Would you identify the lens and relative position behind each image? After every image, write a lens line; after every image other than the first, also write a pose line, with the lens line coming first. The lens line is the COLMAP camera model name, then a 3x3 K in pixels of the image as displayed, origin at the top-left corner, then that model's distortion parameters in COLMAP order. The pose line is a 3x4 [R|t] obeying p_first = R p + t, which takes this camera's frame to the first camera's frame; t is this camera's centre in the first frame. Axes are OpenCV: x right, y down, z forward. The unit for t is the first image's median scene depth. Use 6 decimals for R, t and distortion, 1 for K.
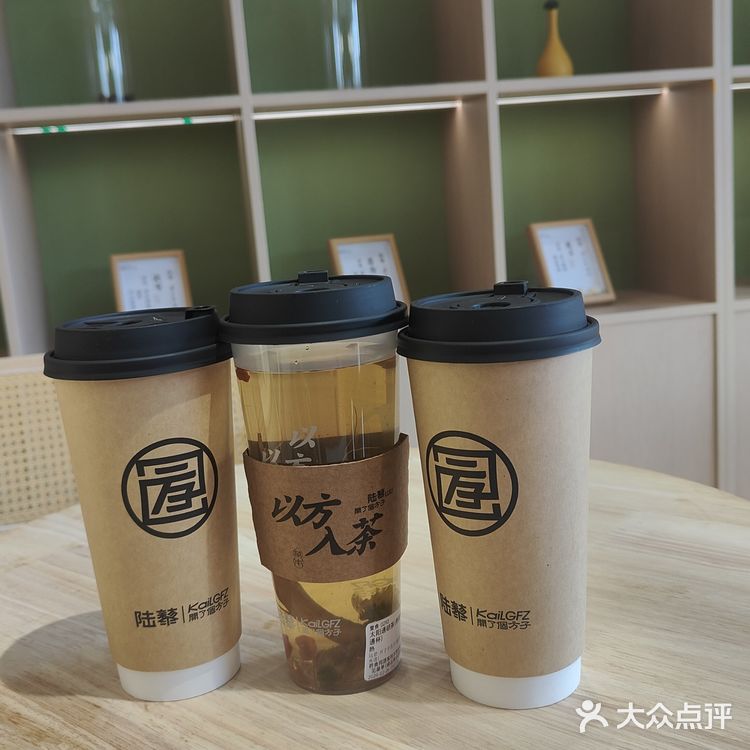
lens RADIAL K [[935.6, 0, 375.0], [0, 935.6, 375.0], [0, 0, 1]] dist [-0.010036, -0.002310]
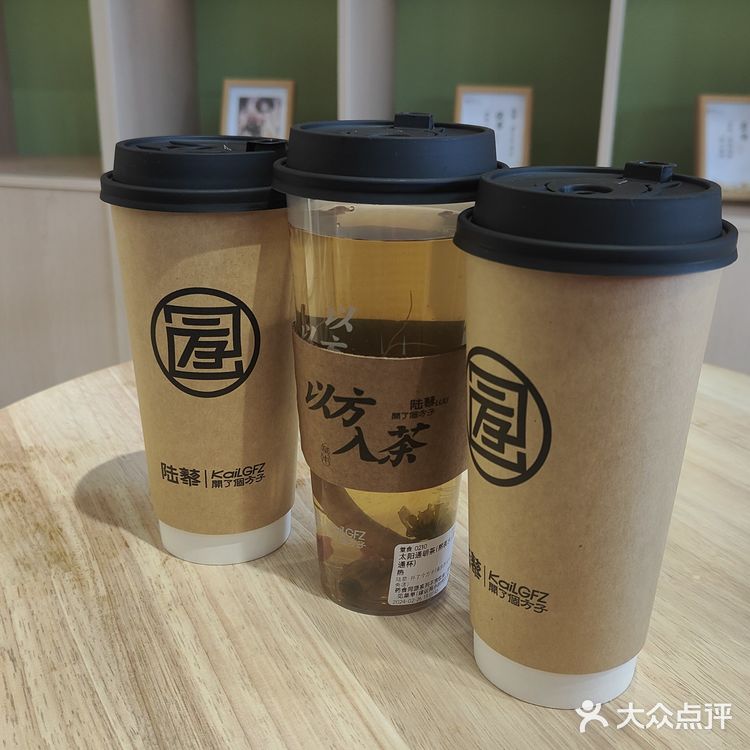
lens RADIAL K [[913.6, 0, 373.4], [0, 913.6, 384.8], [0, 0, 1]] dist [0.122019, -0.409858]
pose [[0.914304, 0.227468, -0.335122, 0.231840], [-0.169674, 0.966408, 0.193045, -0.036906], [0.367777, -0.119640, 0.922186, 0.240204]]
